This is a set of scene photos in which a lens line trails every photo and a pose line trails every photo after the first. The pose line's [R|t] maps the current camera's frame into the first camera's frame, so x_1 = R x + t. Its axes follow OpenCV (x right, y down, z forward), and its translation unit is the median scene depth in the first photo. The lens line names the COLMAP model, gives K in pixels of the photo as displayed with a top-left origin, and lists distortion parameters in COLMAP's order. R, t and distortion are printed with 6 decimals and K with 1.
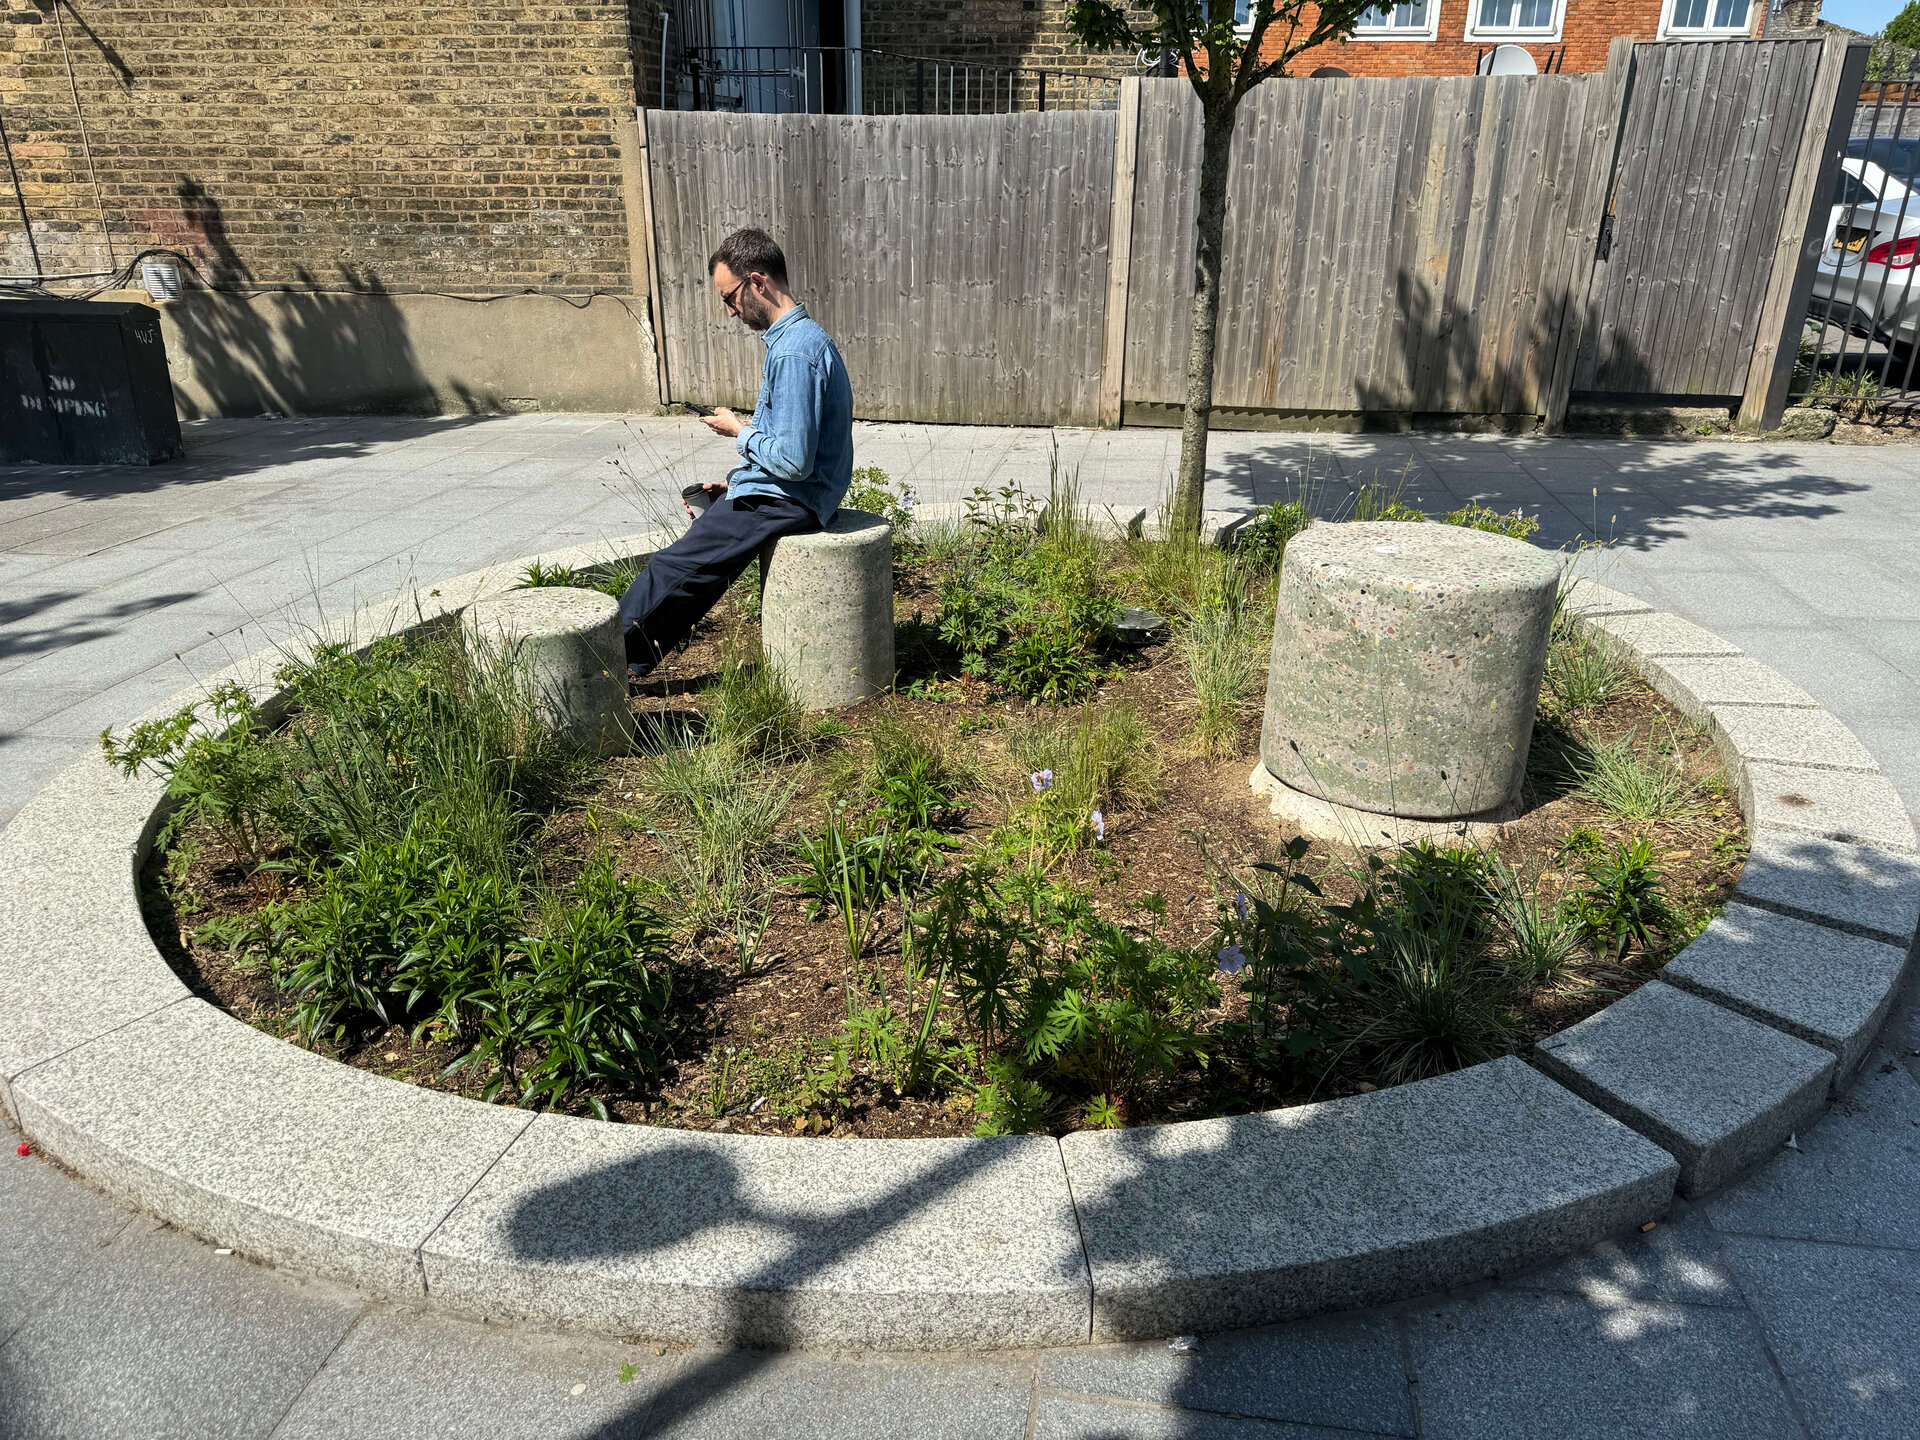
lens RADIAL K [[1404.8, 0, 964.1], [0, 1404.8, 713.4], [0, 0, 1]] dist [0.007782, -0.002735]
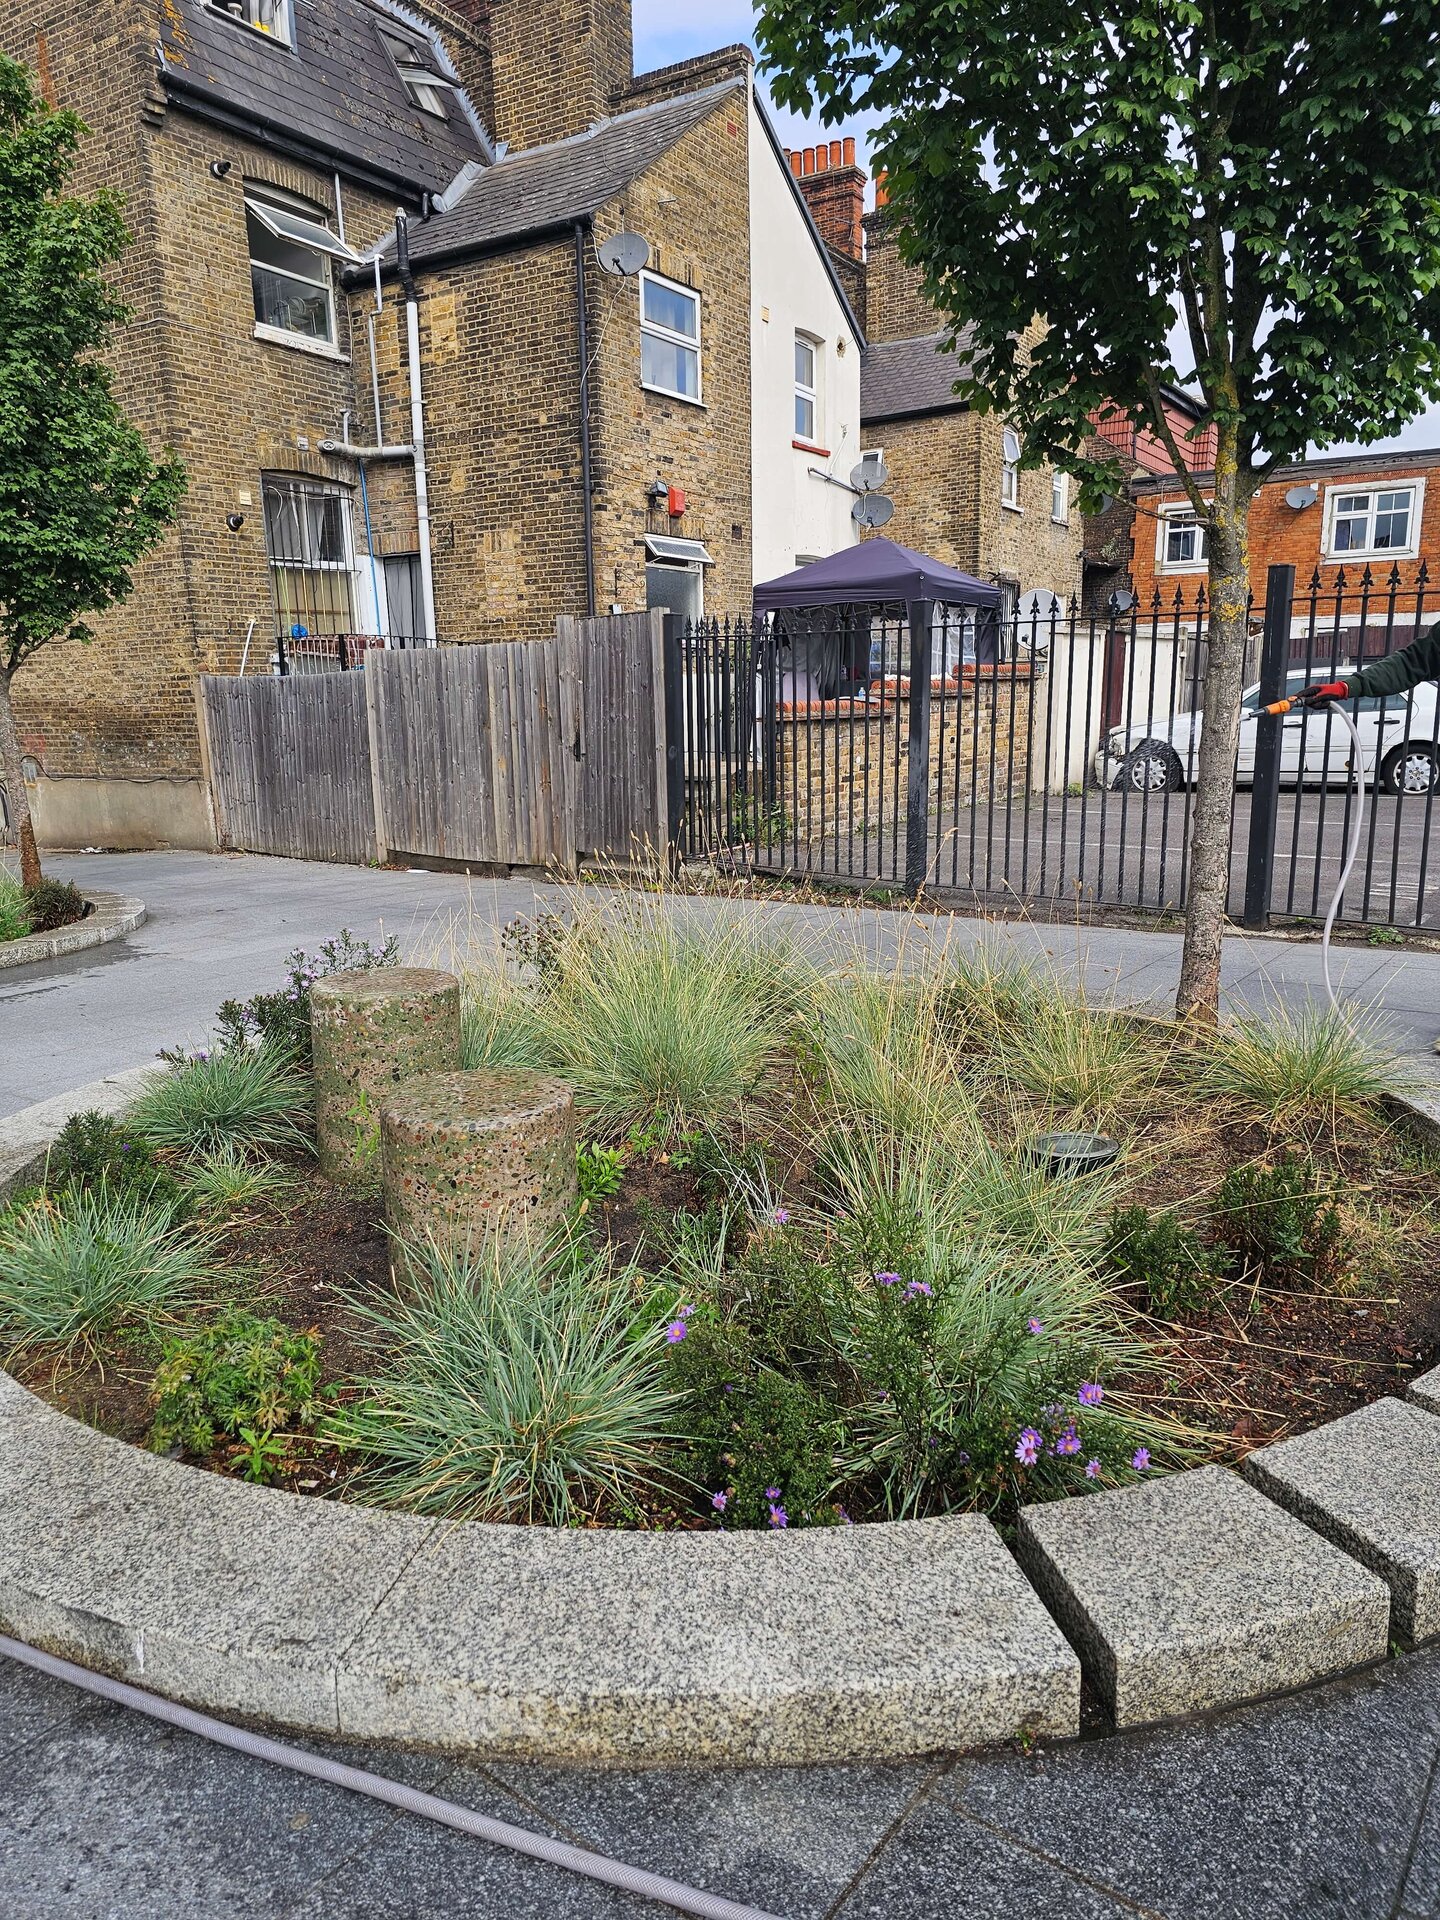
lens RADIAL K [[1404.8, 0, 762.2], [0, 1404.8, 966.0], [0, 0, 1]] dist [0.007782, -0.002735]
pose [[0.876149, 0.071560, -0.476699, 1.197031], [-0.153559, 0.978833, -0.135295, 0.039653], [0.456927, 0.191741, 0.868593, -0.098600]]
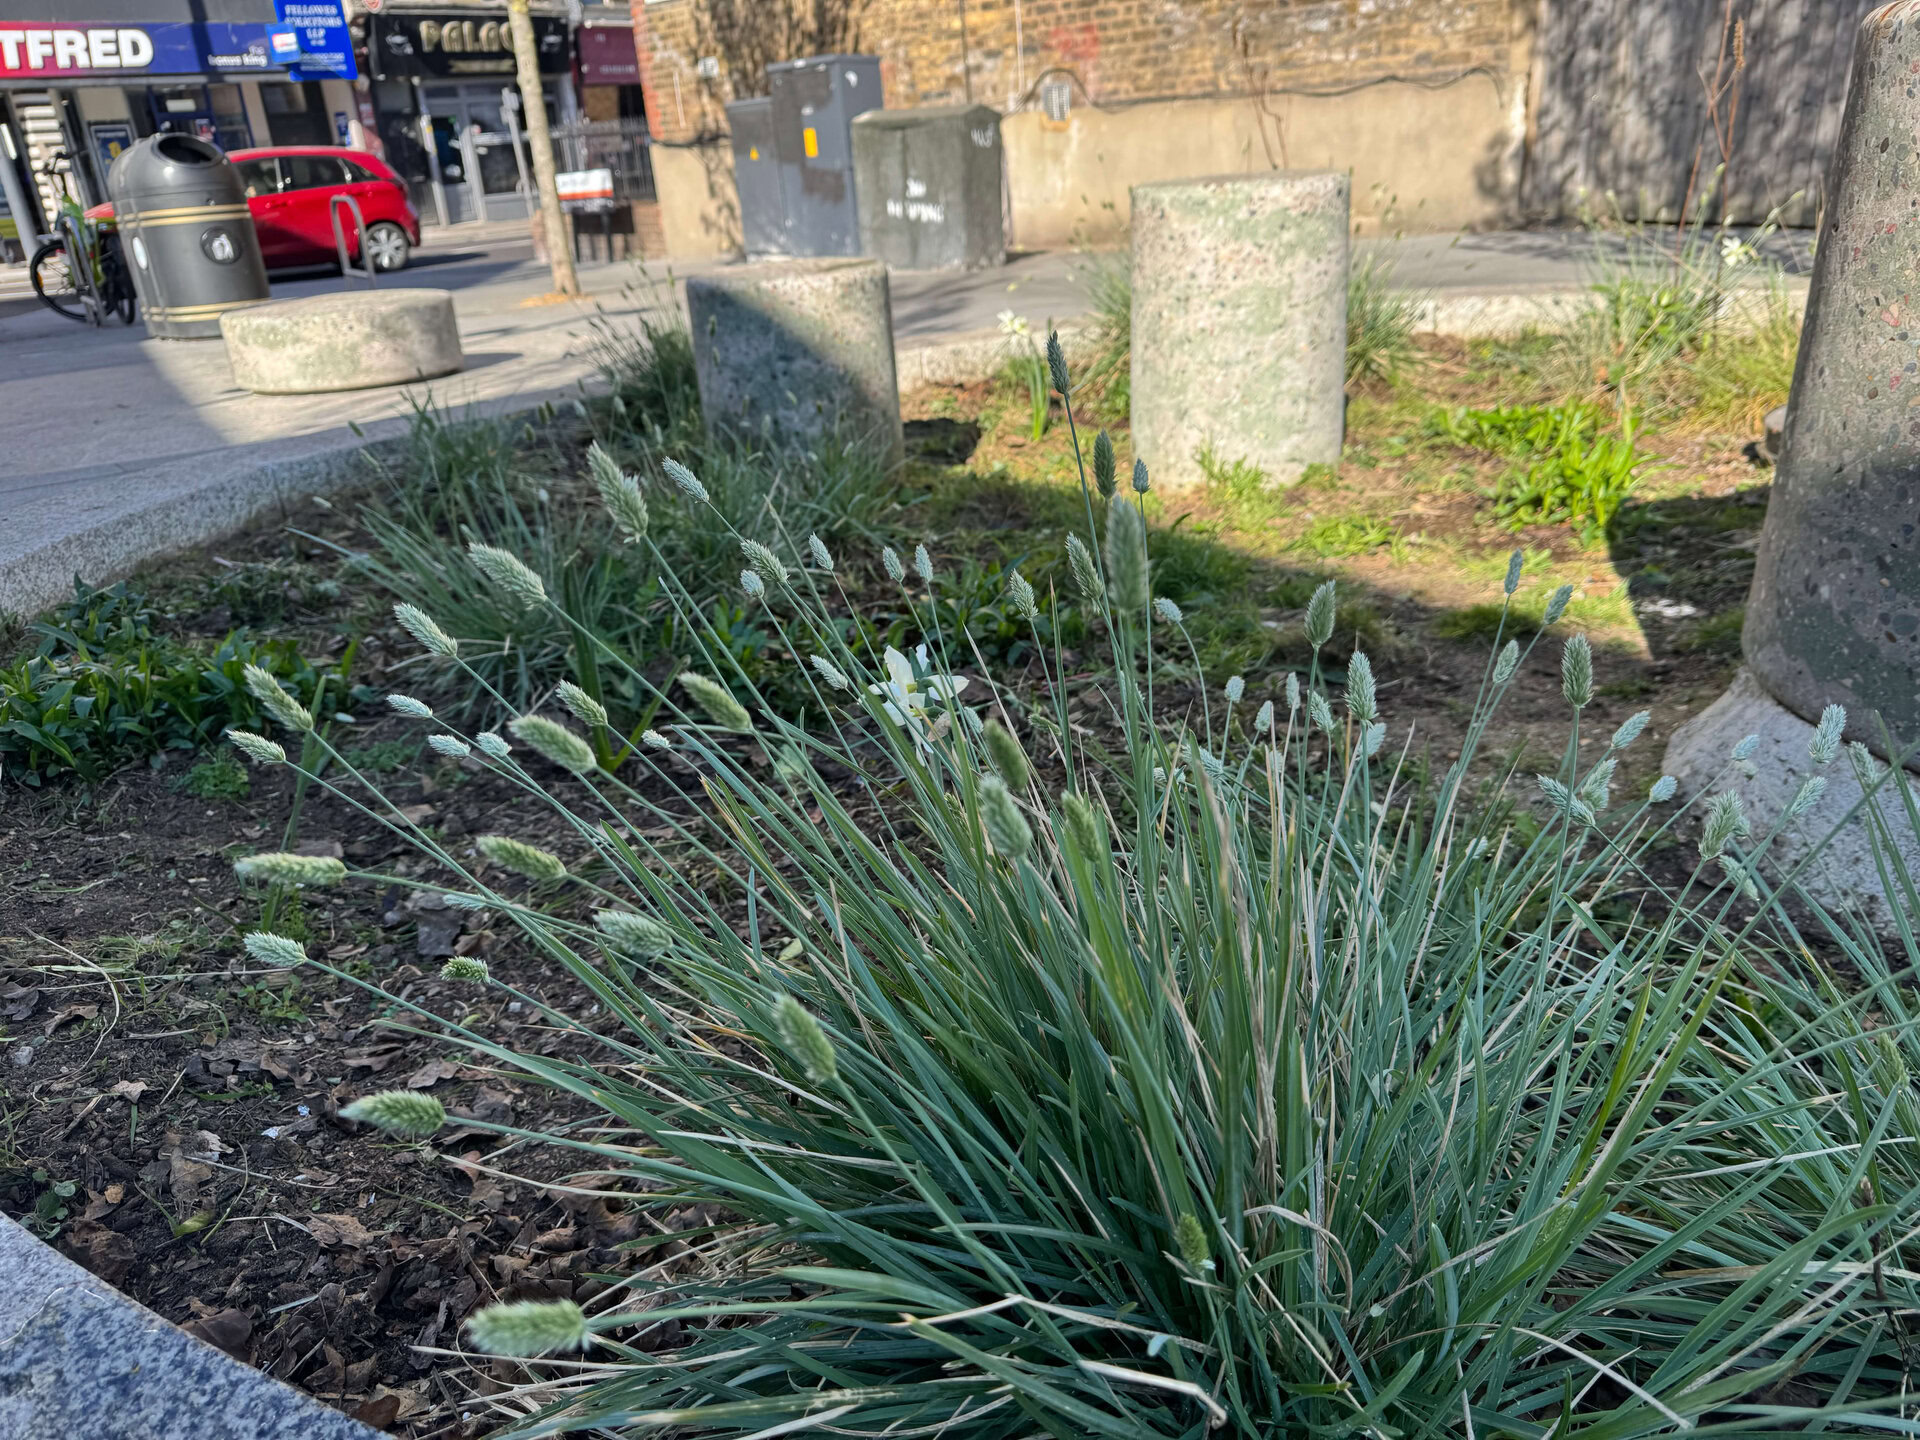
lens RADIAL K [[1404.8, 0, 964.1], [0, 1404.8, 713.4], [0, 0, 1]] dist [0.007782, -0.002735]
pose [[0.729437, 0.210669, -0.650800, 0.137358], [-0.185793, 0.976646, 0.107905, 0.025637], [0.658333, 0.042204, 0.751543, 0.231009]]
